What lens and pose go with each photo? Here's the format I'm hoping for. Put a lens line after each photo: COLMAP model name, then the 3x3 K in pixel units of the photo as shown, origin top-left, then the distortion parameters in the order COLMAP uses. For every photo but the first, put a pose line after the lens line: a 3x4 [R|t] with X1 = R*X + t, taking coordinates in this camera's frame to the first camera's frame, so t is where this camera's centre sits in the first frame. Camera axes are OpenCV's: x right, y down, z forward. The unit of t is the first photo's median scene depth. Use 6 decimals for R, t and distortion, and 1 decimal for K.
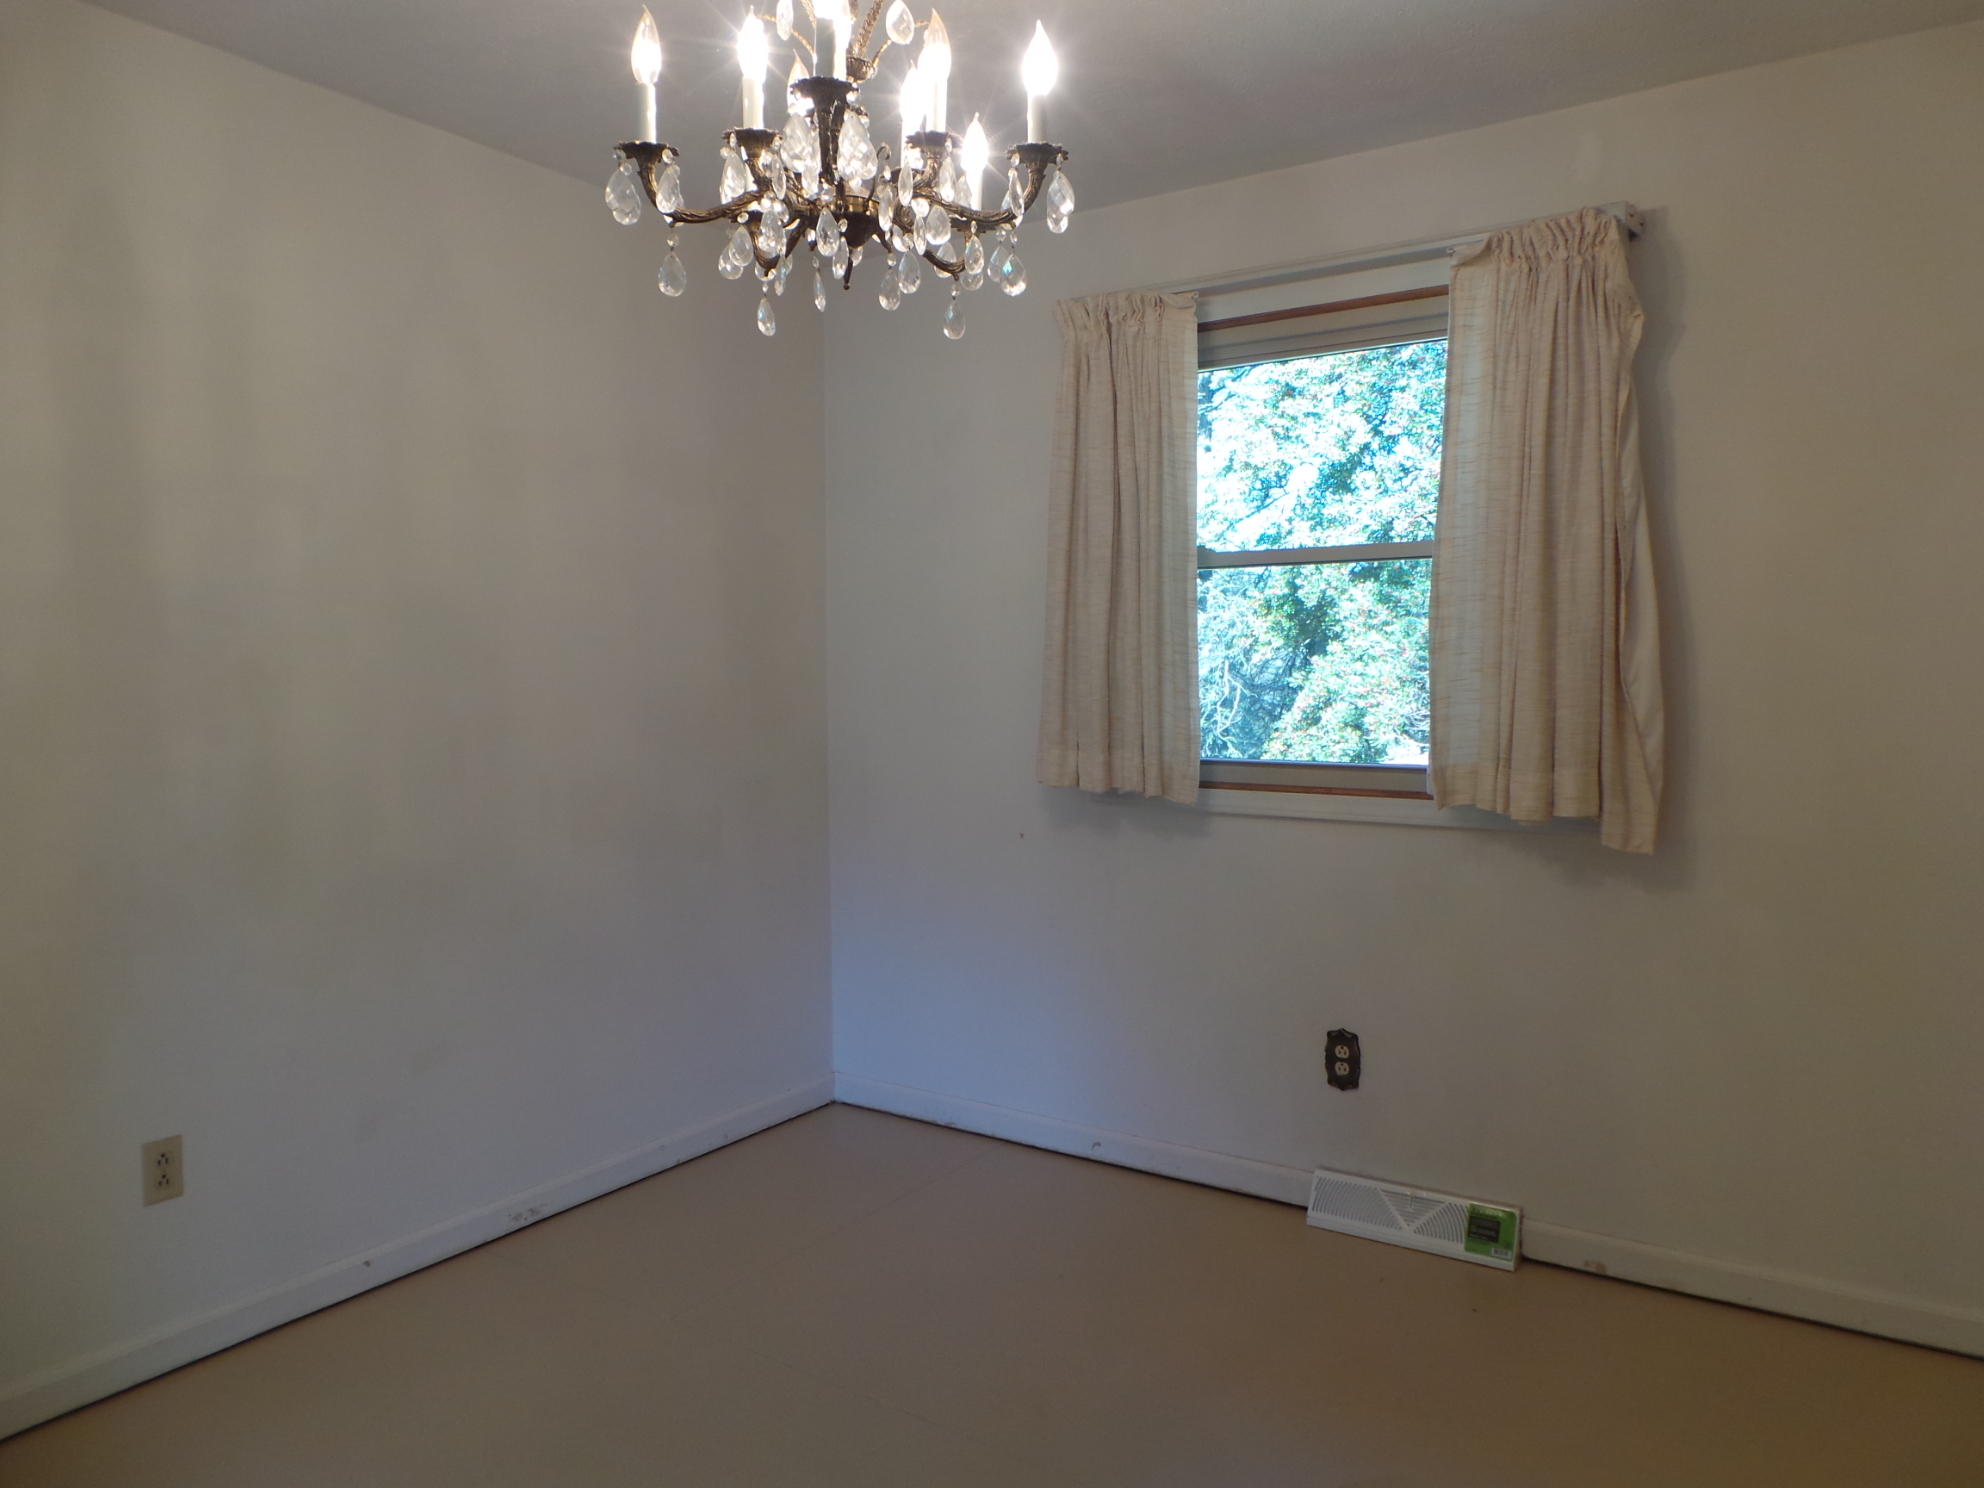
lens RADIAL K [[1374.1, 0, 999.0], [0, 1374.1, 745.8], [0, 0, 1]] dist [0.008827, 0.003399]
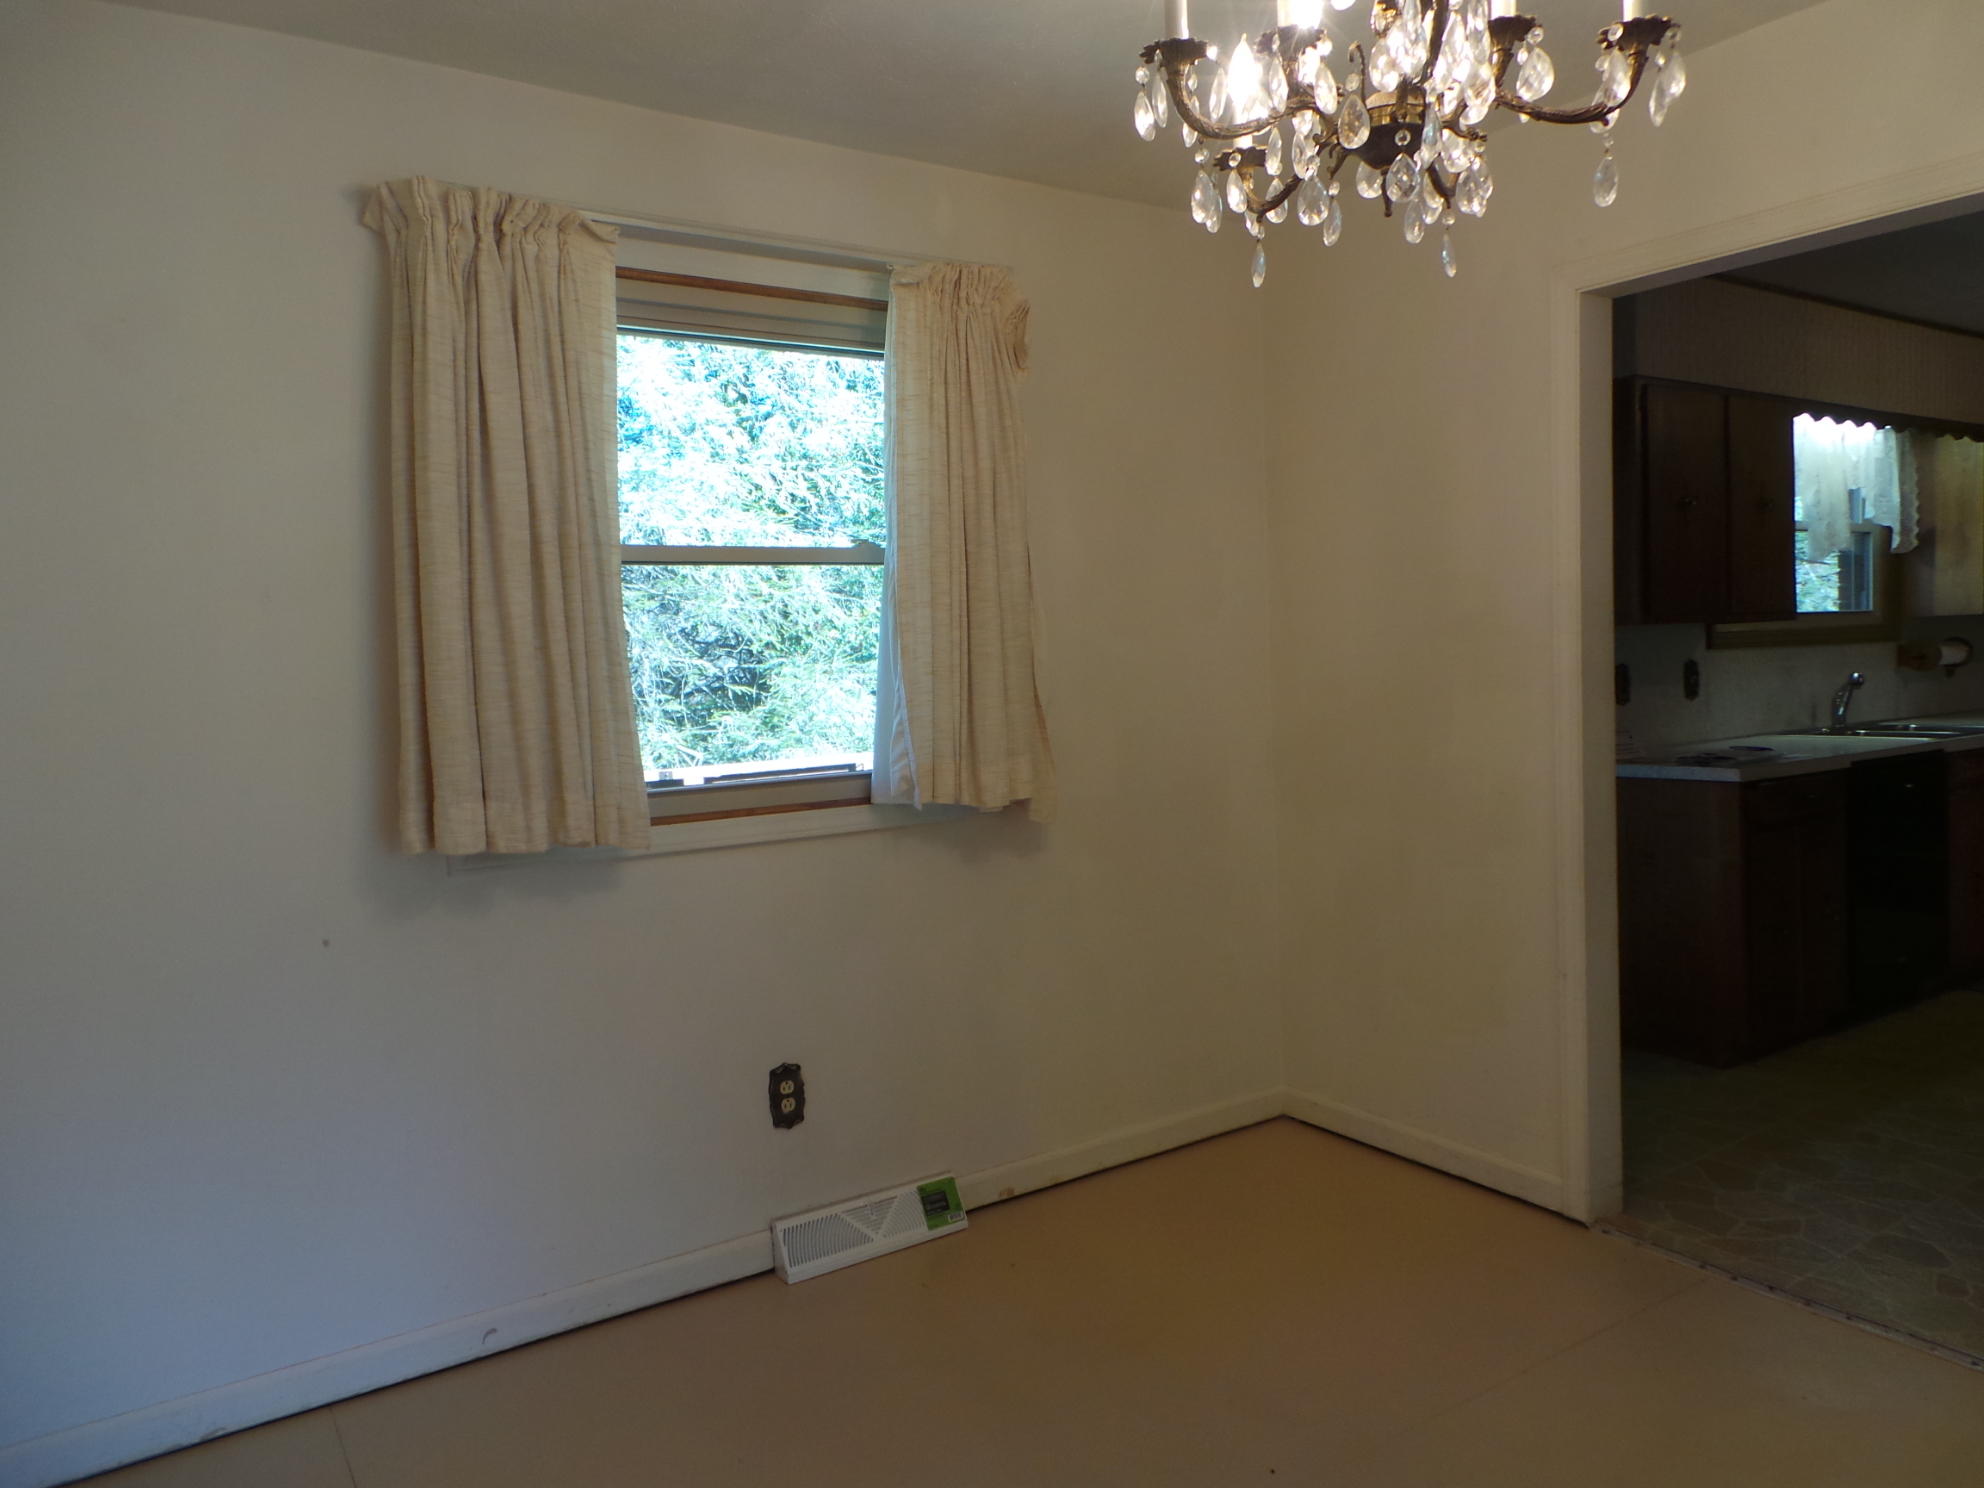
lens RADIAL K [[1374.1, 0, 998.4], [0, 1374.1, 736.6], [0, 0, 1]] dist [0.008827, 0.003399]
pose [[0.391961, -0.063083, 0.917816, -0.553987], [0.088895, 0.995575, 0.030464, -0.031707], [-0.915677, 0.069648, 0.395835, 0.496455]]
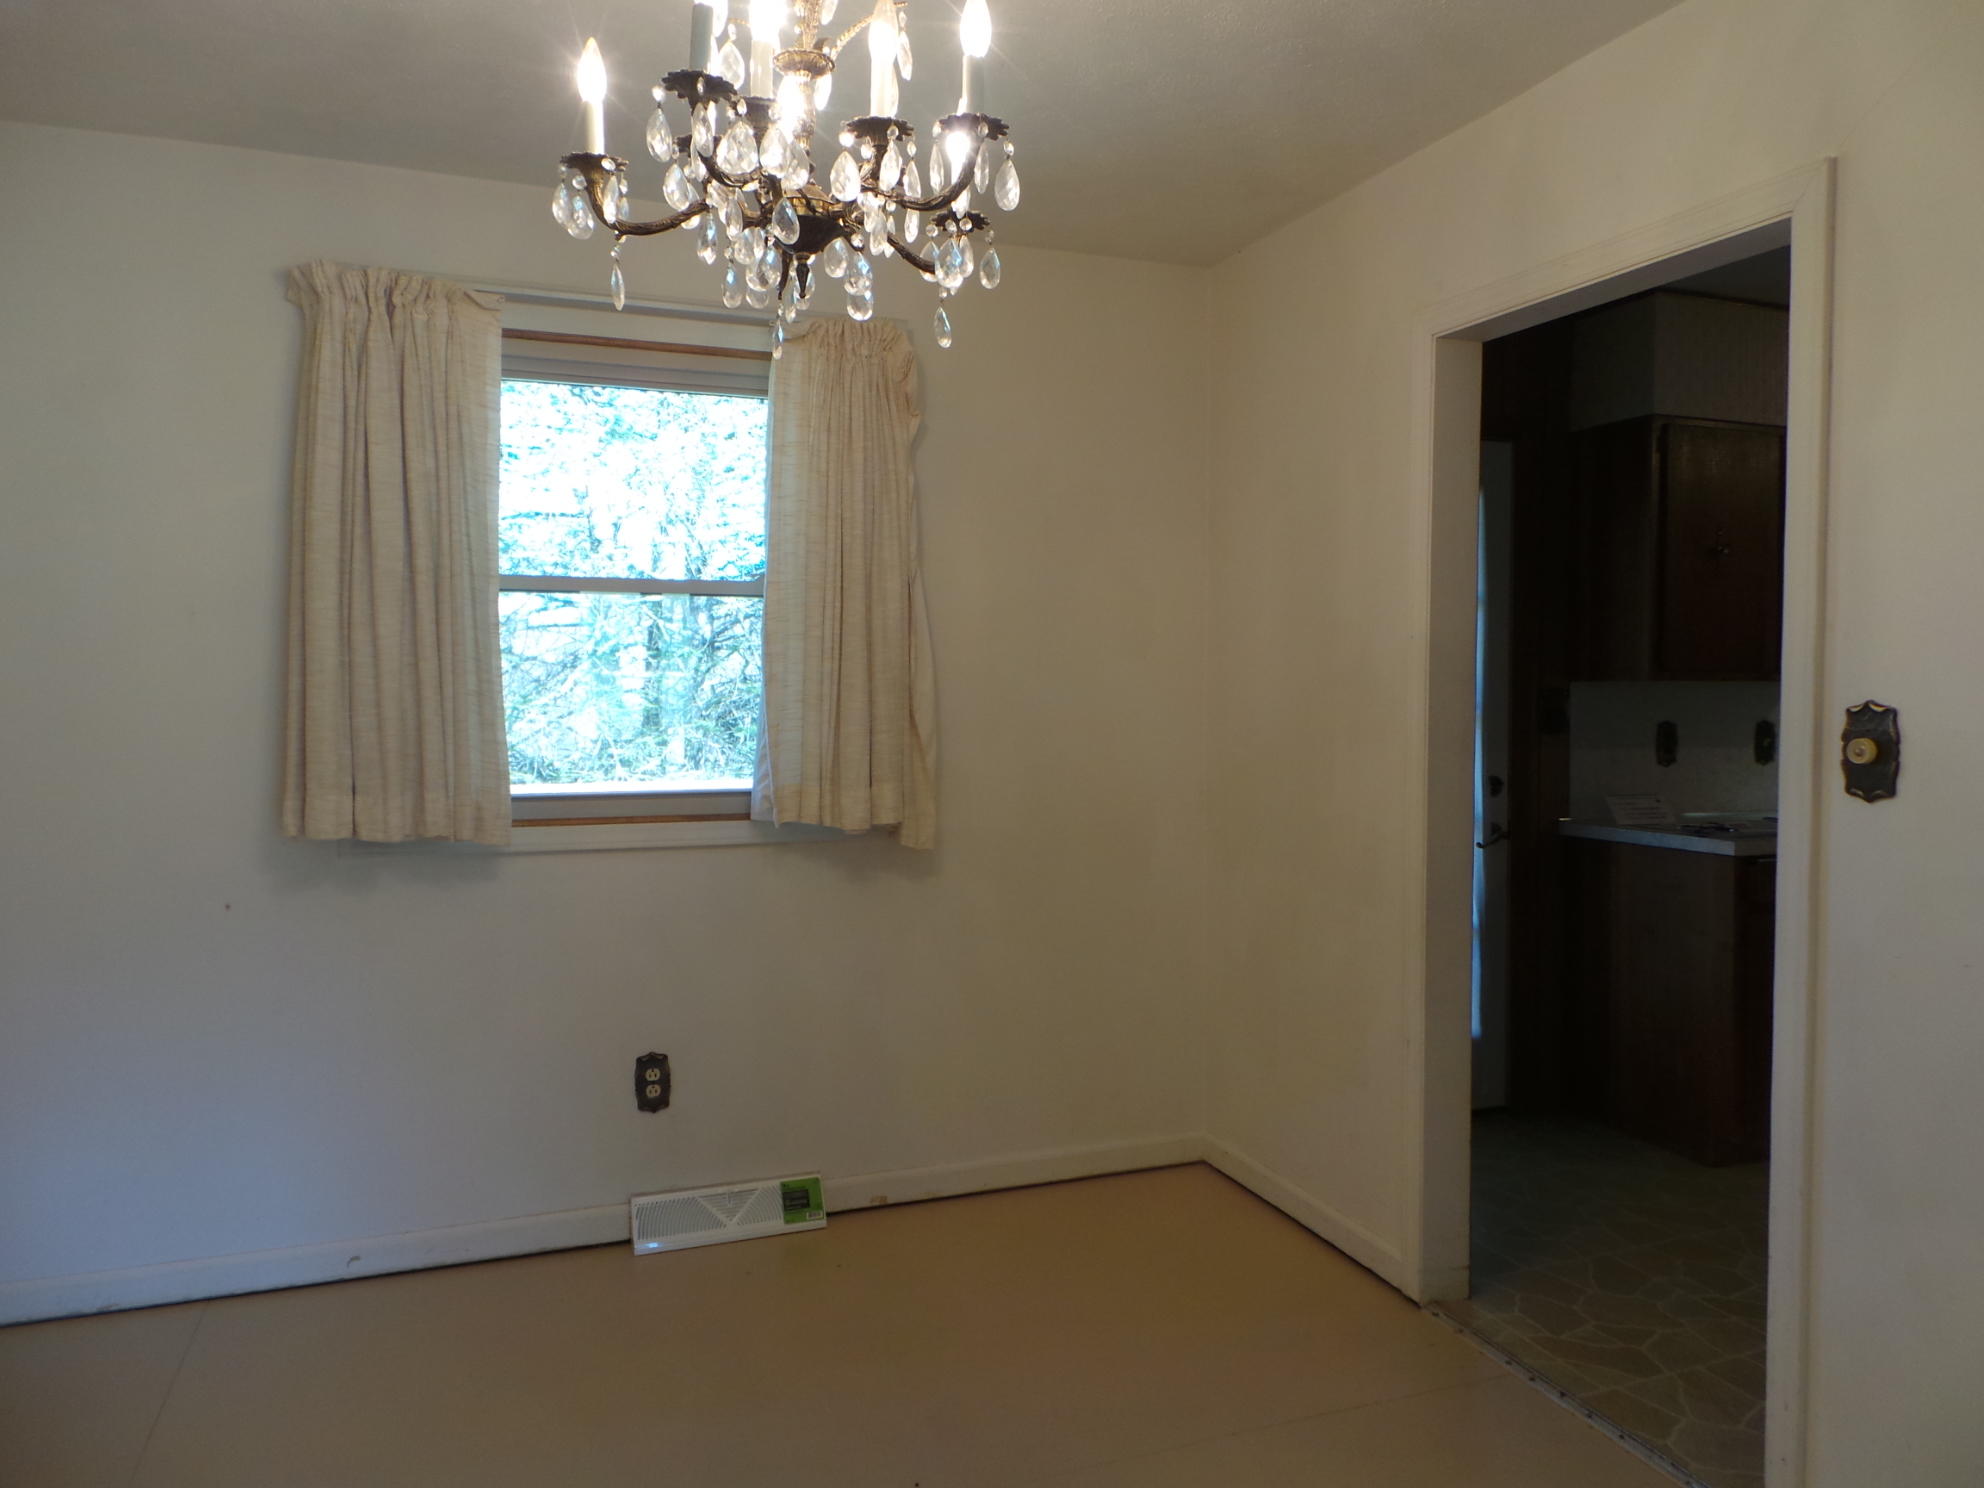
lens RADIAL K [[1374.1, 0, 980.0], [0, 1374.1, 739.6], [0, 0, 1]] dist [0.008827, 0.003399]
pose [[0.588359, -0.026469, 0.808167, -0.437712], [0.040966, 0.999156, 0.002901, -0.019086], [-0.807561, 0.031401, 0.588947, 0.202666]]
